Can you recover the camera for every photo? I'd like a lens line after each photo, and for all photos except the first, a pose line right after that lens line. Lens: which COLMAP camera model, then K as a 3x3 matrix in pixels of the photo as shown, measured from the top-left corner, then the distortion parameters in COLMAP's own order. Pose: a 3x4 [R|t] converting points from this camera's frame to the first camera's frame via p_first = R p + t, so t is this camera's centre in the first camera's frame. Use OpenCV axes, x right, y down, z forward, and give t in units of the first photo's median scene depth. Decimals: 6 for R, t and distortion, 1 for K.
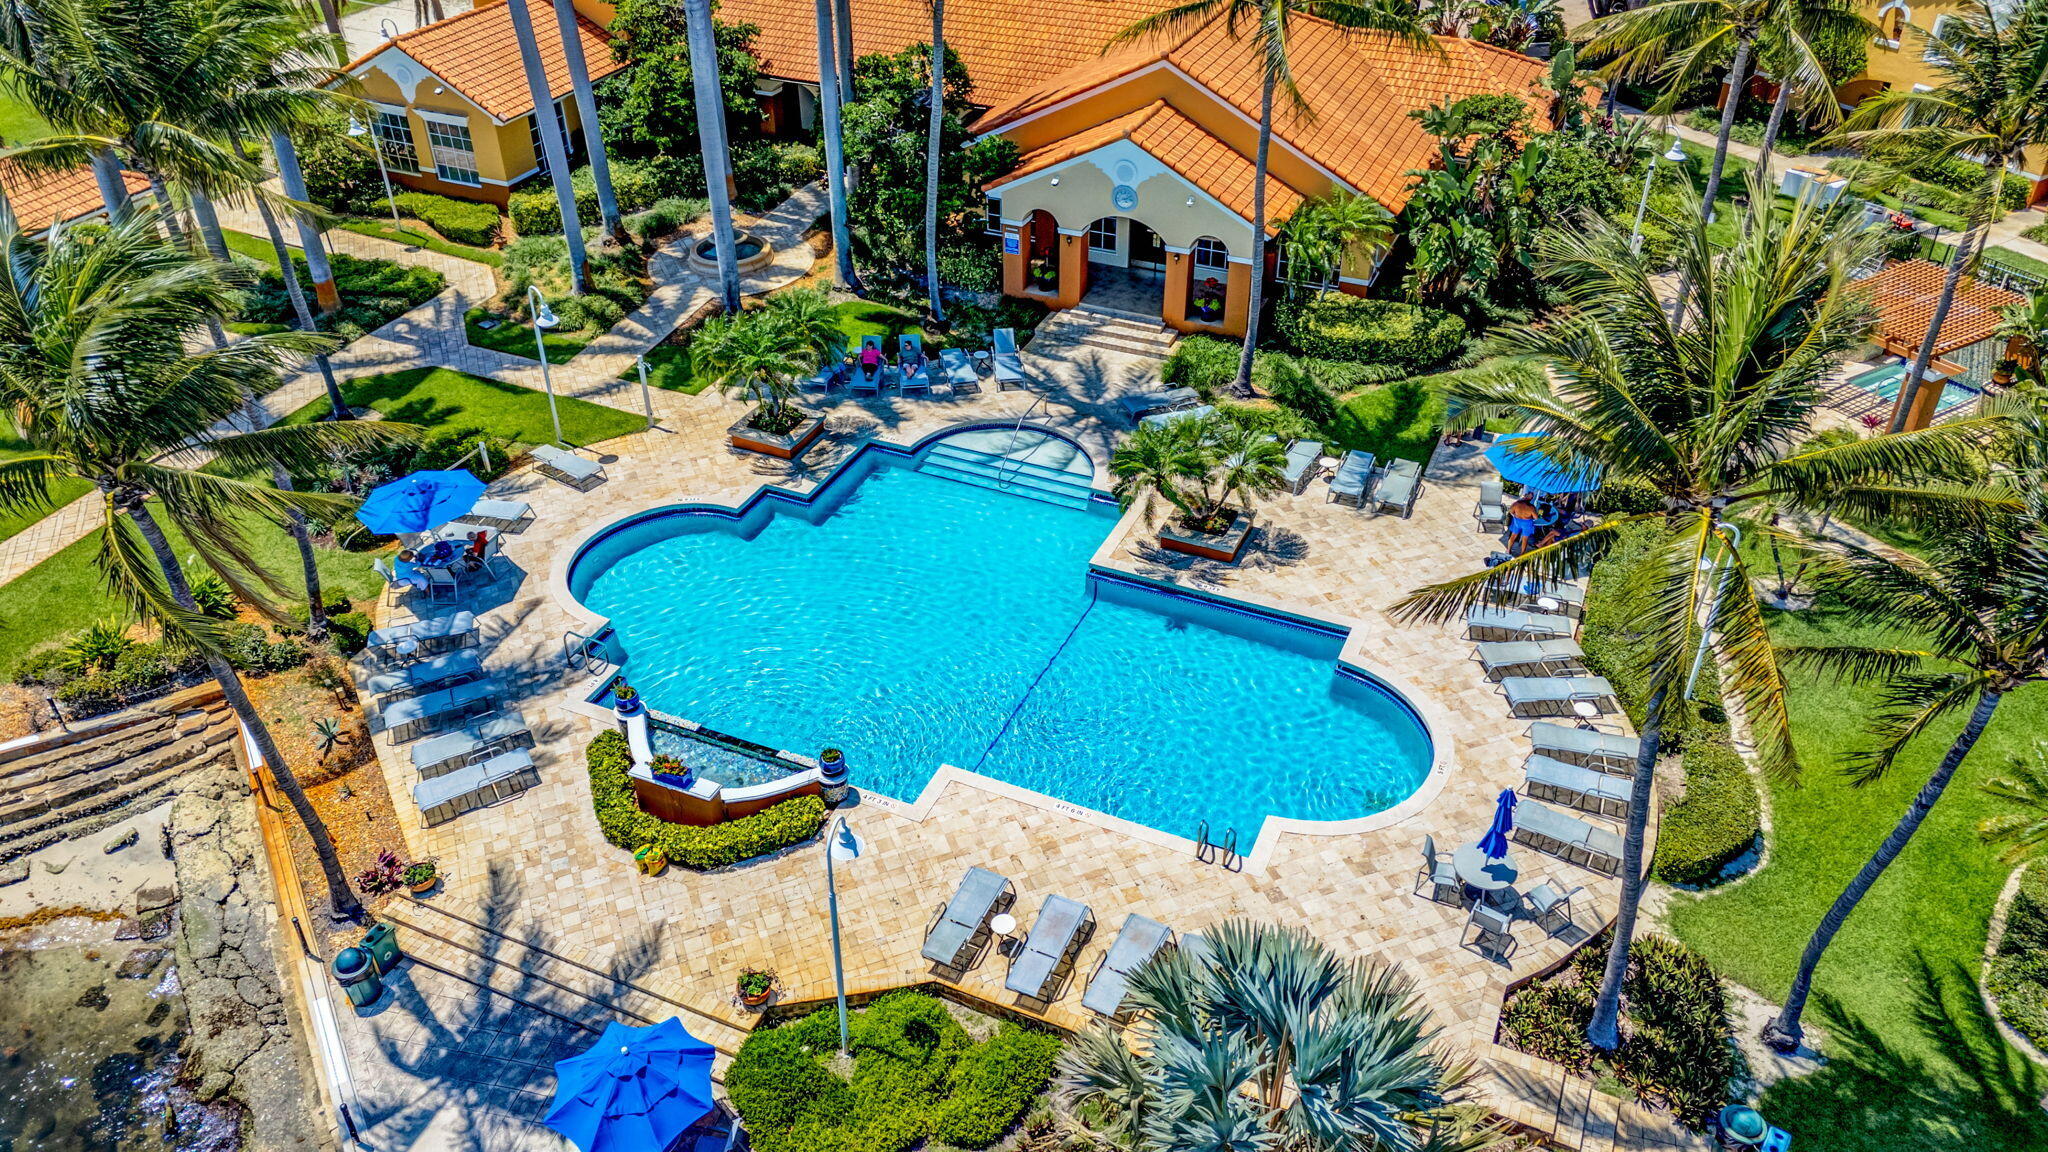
lens RADIAL K [[1484.3, 0, 1051.7], [0, 1484.3, 579.5], [0, 0, 1]] dist [0.044226, -0.004793]
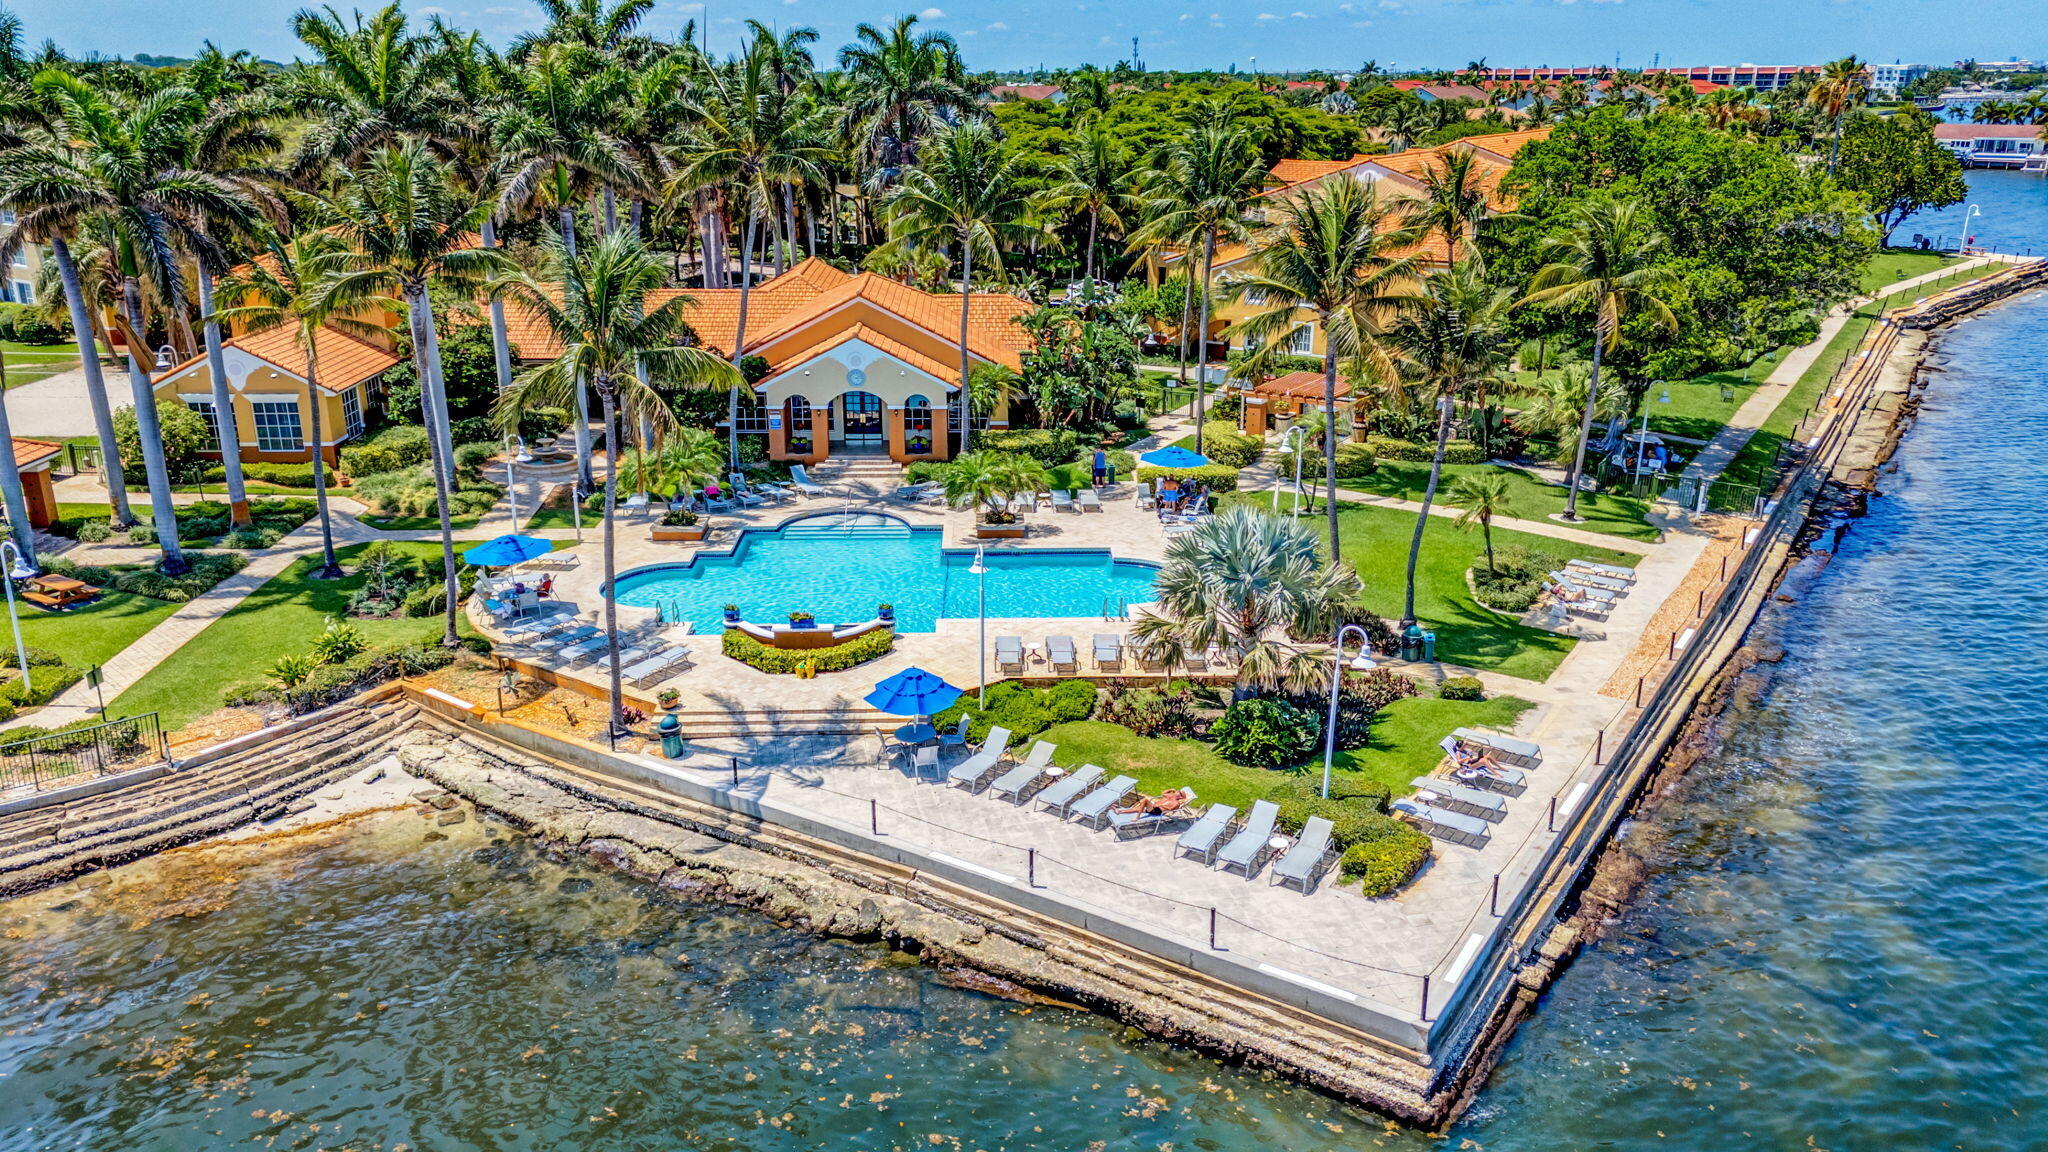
lens RADIAL K [[1484.3, 0, 1051.7], [0, 1484.3, 579.5], [0, 0, 1]] dist [0.044226, -0.004793]
pose [[0.895021, -0.135705, 0.424878, -0.494972], [0.254030, 0.938088, -0.235500, 0.383203], [-0.366615, 0.318709, 0.874081, -0.367279]]
